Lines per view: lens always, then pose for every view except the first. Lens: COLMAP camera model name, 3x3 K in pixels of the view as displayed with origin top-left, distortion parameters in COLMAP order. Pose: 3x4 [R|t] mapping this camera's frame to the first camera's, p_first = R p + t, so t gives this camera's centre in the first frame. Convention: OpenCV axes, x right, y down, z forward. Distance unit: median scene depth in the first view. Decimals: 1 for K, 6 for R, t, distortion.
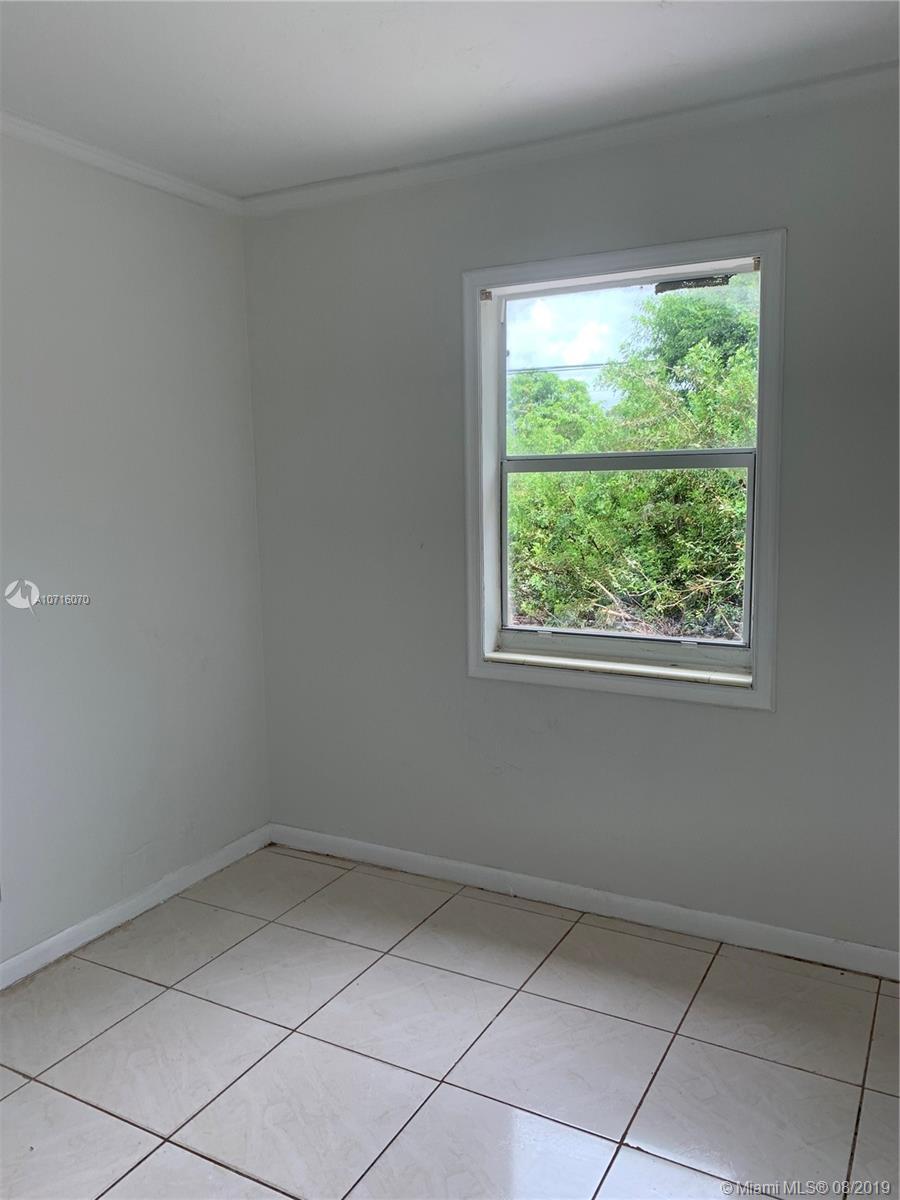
lens RADIAL K [[930.2, 0, 455.4], [0, 930.2, 597.3], [0, 0, 1]] dist [0.008007, -0.003954]
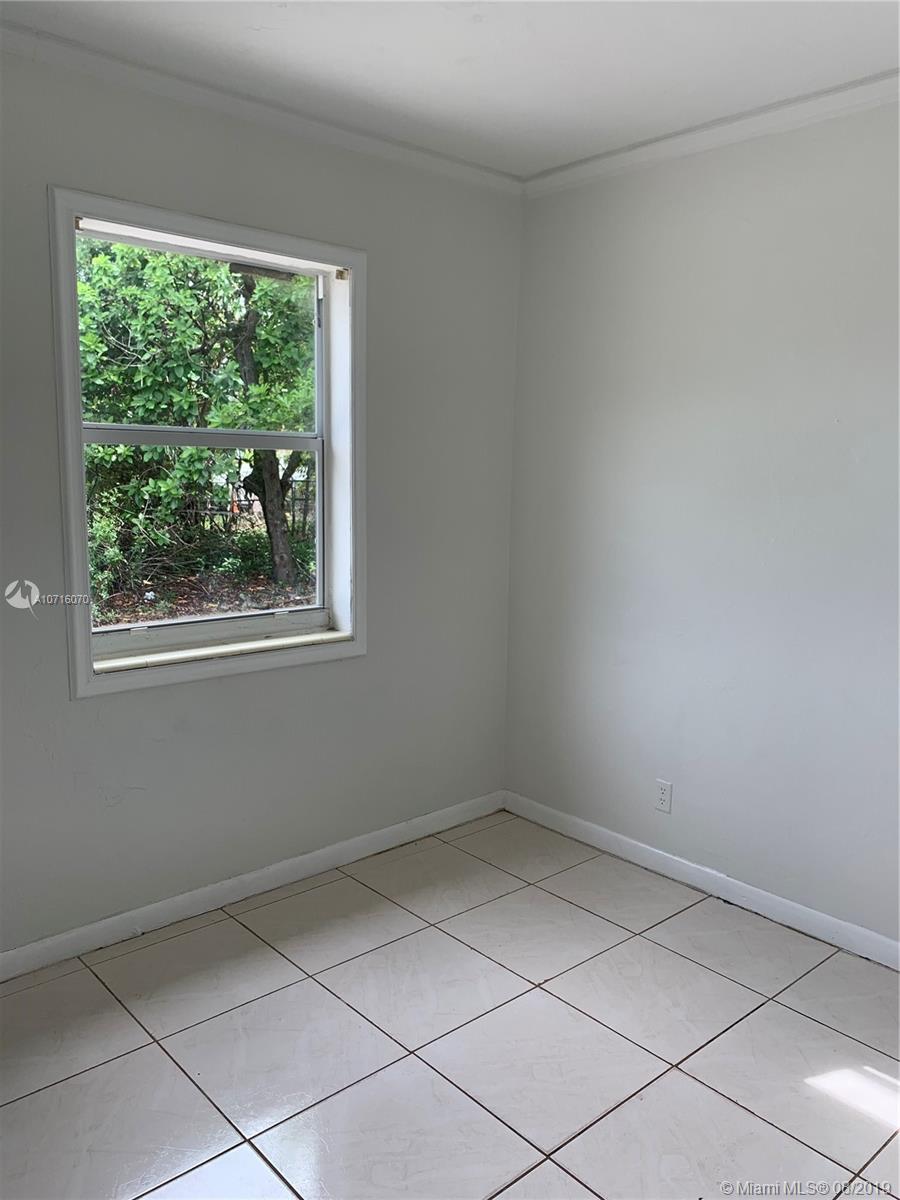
lens RADIAL K [[930.2, 0, 456.2], [0, 930.2, 602.9], [0, 0, 1]] dist [0.008007, -0.003954]
pose [[0.332978, -0.122869, 0.934895, -0.675395], [0.107625, 0.989947, 0.091771, -0.038600], [-0.936772, 0.070060, 0.342855, 0.439668]]
